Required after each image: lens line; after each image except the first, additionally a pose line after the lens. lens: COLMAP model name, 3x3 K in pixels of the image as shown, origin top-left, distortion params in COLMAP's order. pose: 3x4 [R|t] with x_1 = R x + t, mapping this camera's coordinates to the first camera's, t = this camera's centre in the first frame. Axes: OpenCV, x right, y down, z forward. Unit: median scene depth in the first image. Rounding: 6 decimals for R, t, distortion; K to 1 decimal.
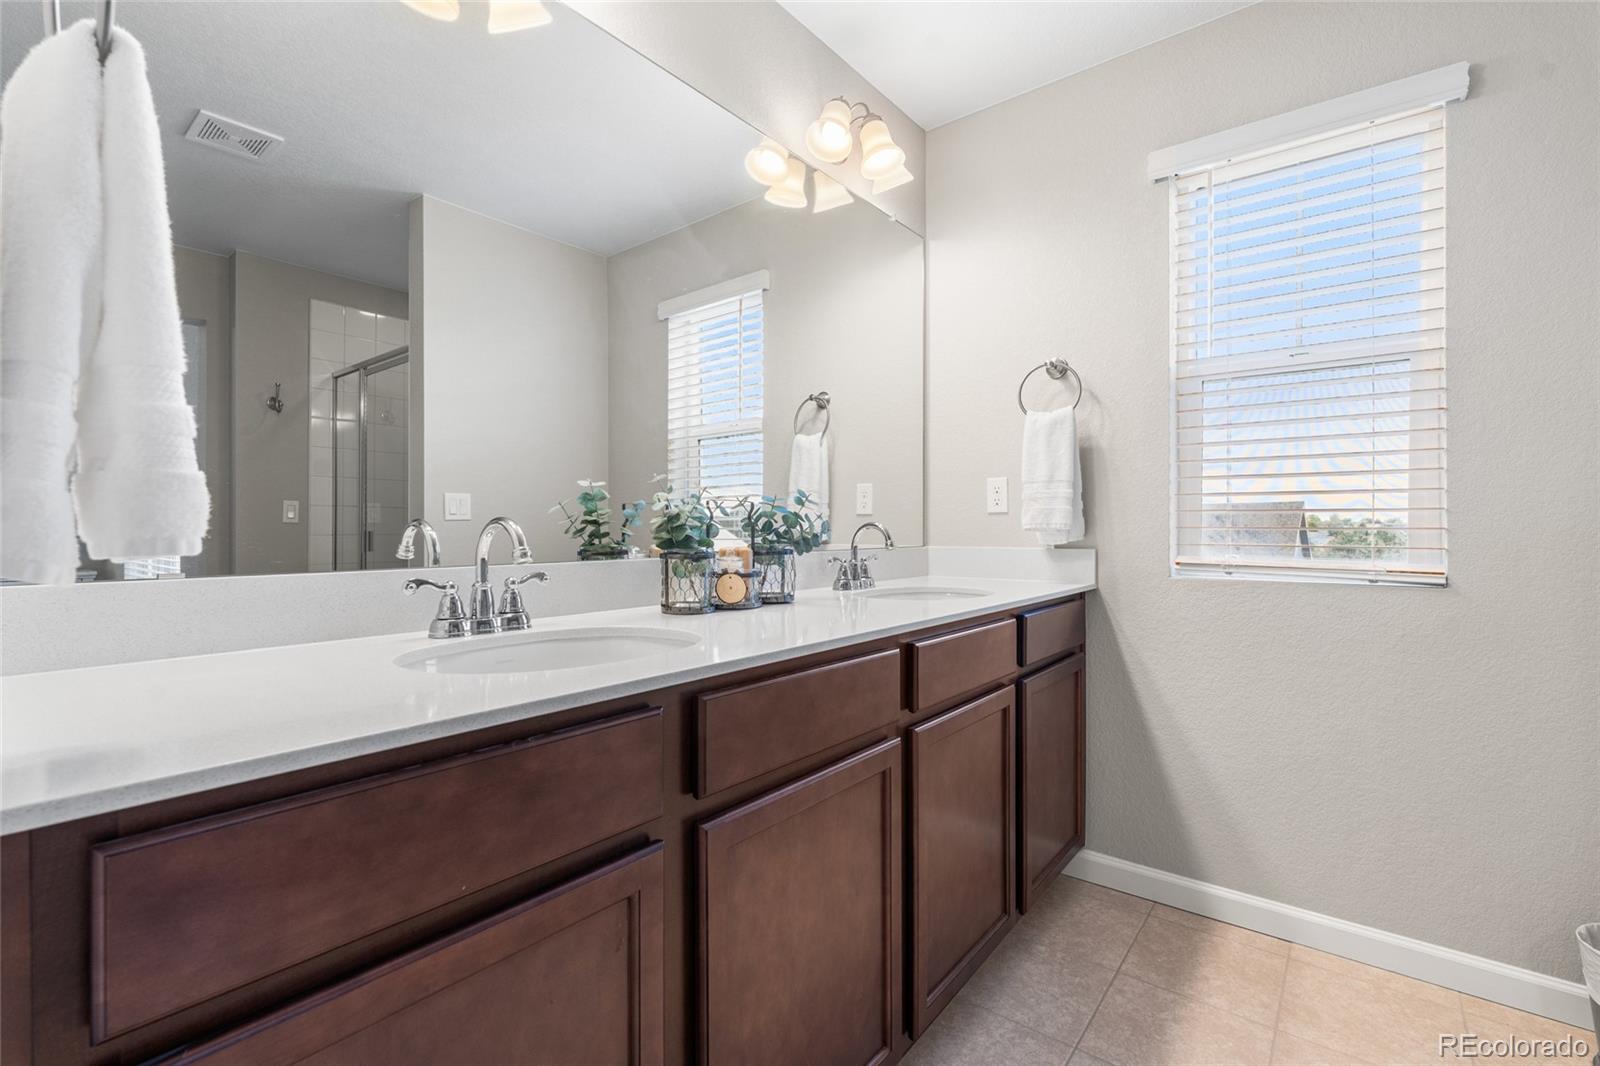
lens RADIAL K [[717.6, 0, 793.0], [0, 717.6, 521.9], [0, 0, 1]] dist [-0.006916, 0.000072]
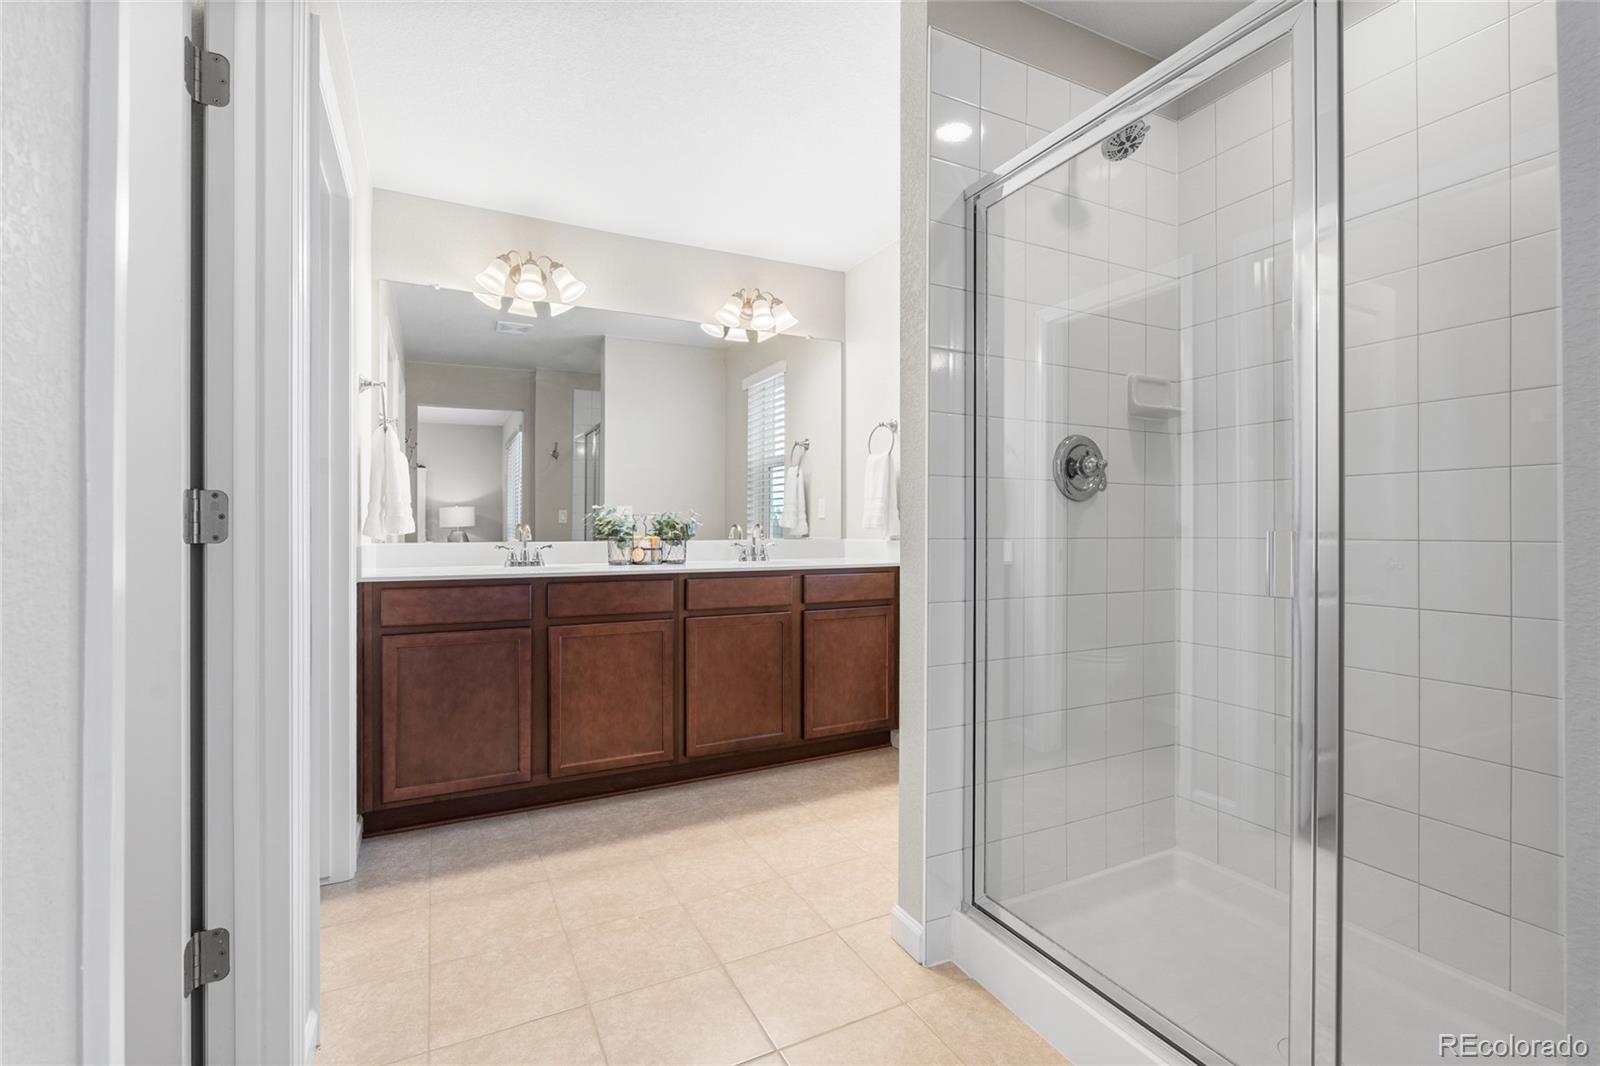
lens RADIAL K [[717.6, 0, 795.2], [0, 717.6, 515.7], [0, 0, 1]] dist [-0.006916, 0.000072]
pose [[0.910216, -0.006079, -0.414089, 0.738570], [0.004637, 0.999979, -0.004487, -0.009170], [0.414108, 0.002164, 0.910225, -0.469659]]
